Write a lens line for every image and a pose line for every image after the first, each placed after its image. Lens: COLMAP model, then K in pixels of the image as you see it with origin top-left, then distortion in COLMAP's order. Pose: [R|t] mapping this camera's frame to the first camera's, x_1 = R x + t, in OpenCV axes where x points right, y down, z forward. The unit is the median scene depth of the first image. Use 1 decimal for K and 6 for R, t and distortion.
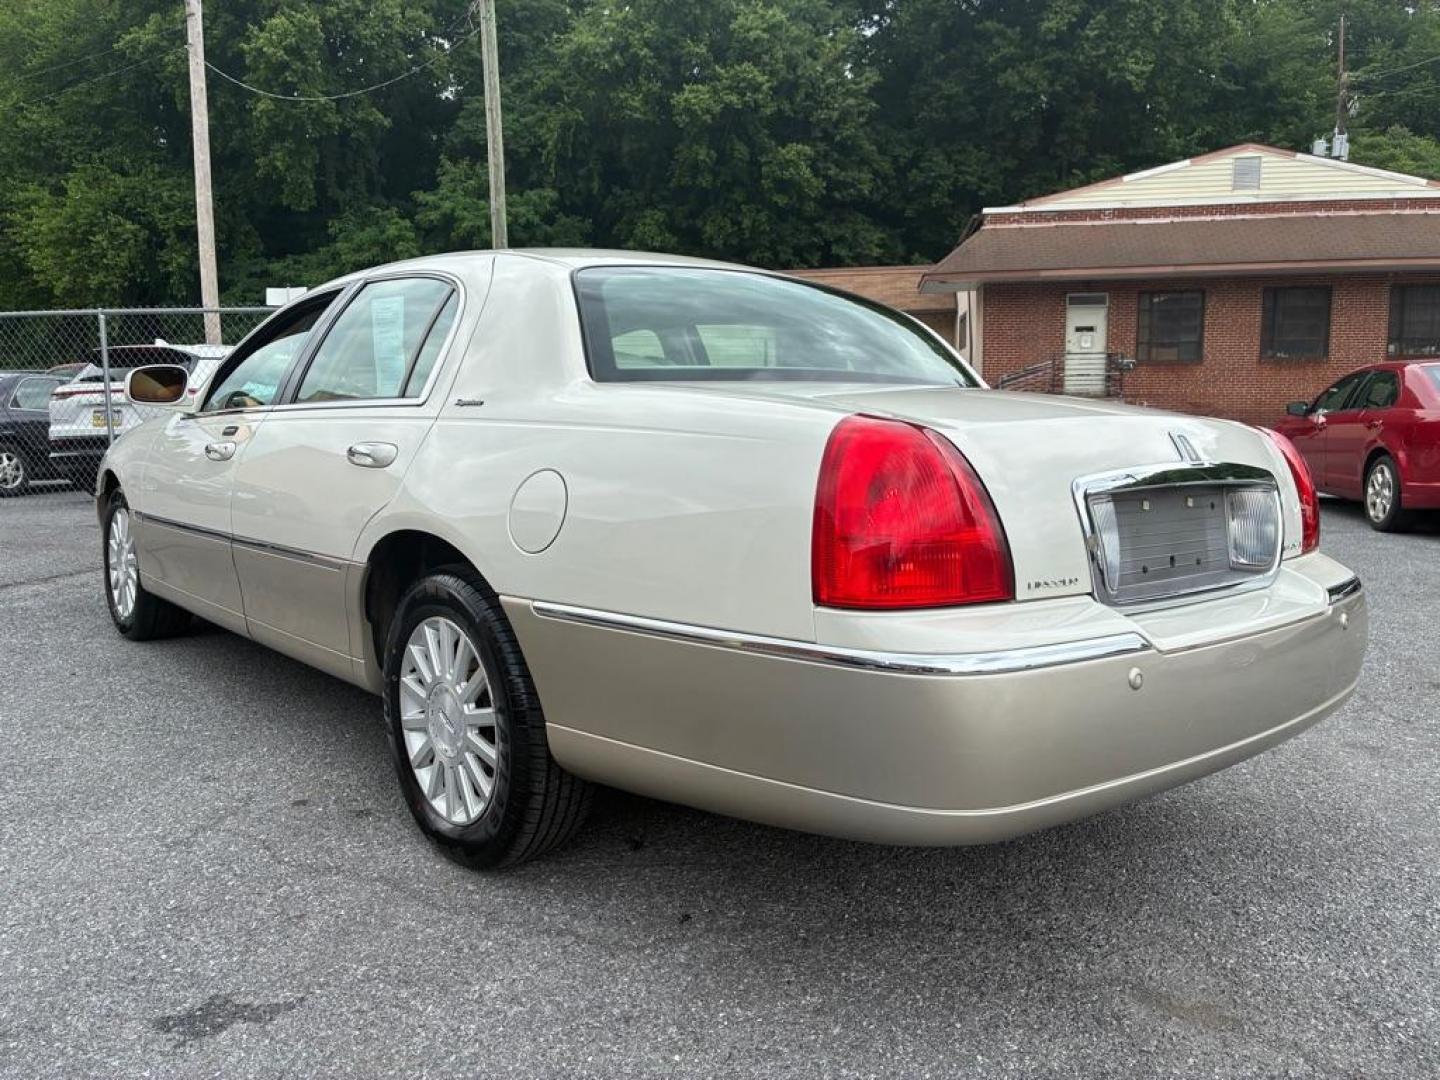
lens RADIAL K [[1077.4, 0, 724.5], [0, 1077.4, 552.7], [0, 0, 1]] dist [0.049727, -0.072034]
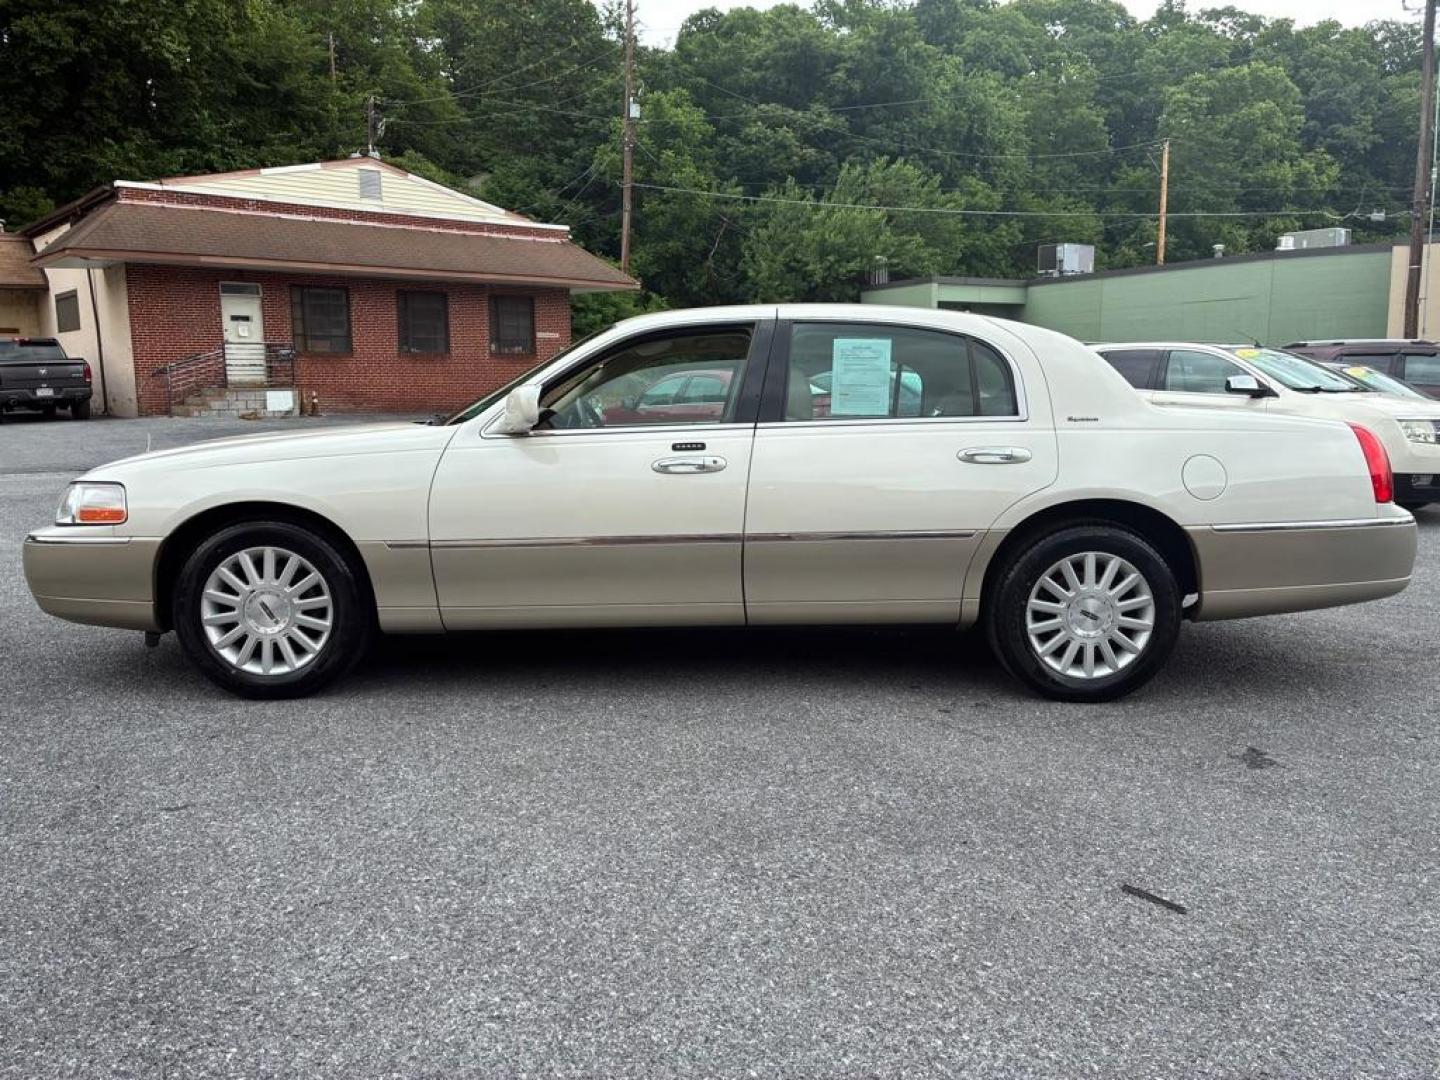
lens RADIAL K [[1077.4, 0, 712.0], [0, 1077.4, 545.1], [0, 0, 1]] dist [0.049727, -0.072034]
pose [[0.648317, -0.110856, 0.753257, -0.196786], [0.106174, 0.992840, 0.054733, -0.010488], [-0.753931, 0.044492, 0.655445, 0.038910]]
